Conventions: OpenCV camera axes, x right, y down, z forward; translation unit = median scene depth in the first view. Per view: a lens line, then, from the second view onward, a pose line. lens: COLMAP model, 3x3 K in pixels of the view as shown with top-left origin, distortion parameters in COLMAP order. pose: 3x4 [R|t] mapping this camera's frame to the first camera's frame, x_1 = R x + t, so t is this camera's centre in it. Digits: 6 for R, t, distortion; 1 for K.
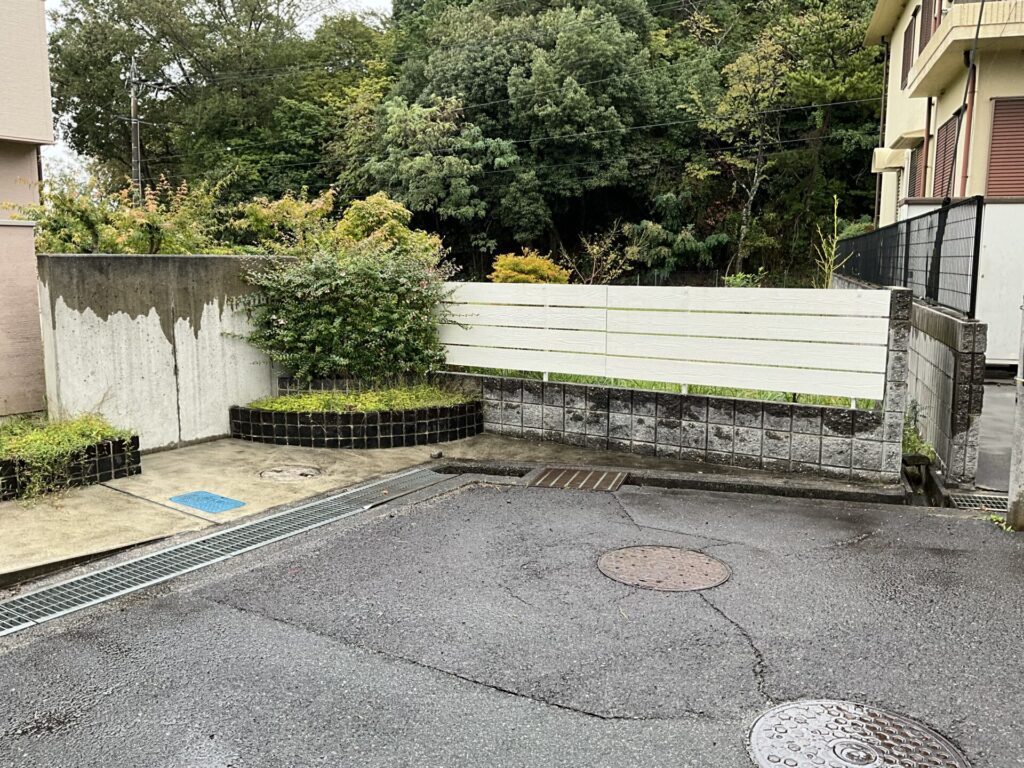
lens RADIAL K [[853.8, 0, 510.4], [0, 853.8, 431.9], [0, 0, 1]] dist [0.052858, -0.006334]
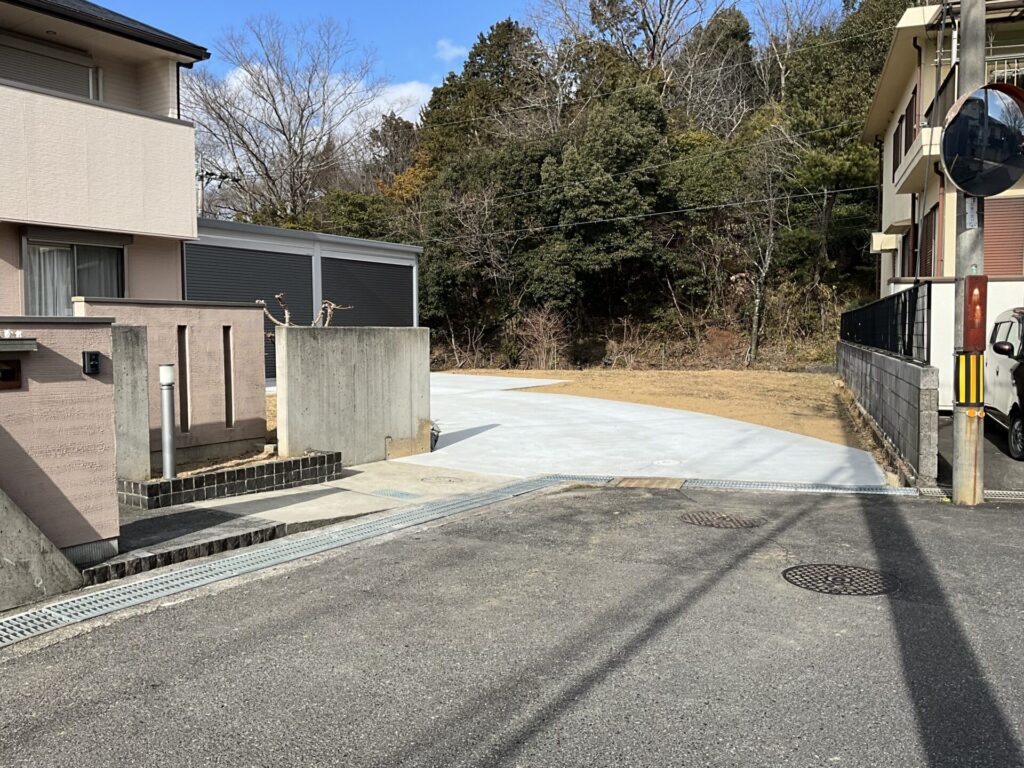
lens RADIAL K [[868.1, 0, 512.0], [0, 868.1, 384.0], [0, 0, 1]] dist [0.003612, -0.018049]
pose [[0.999719, -0.006606, -0.022786, -0.039176], [0.003503, 0.991026, -0.133625, 0.028560], [0.023465, 0.133508, 0.990770, -0.141187]]
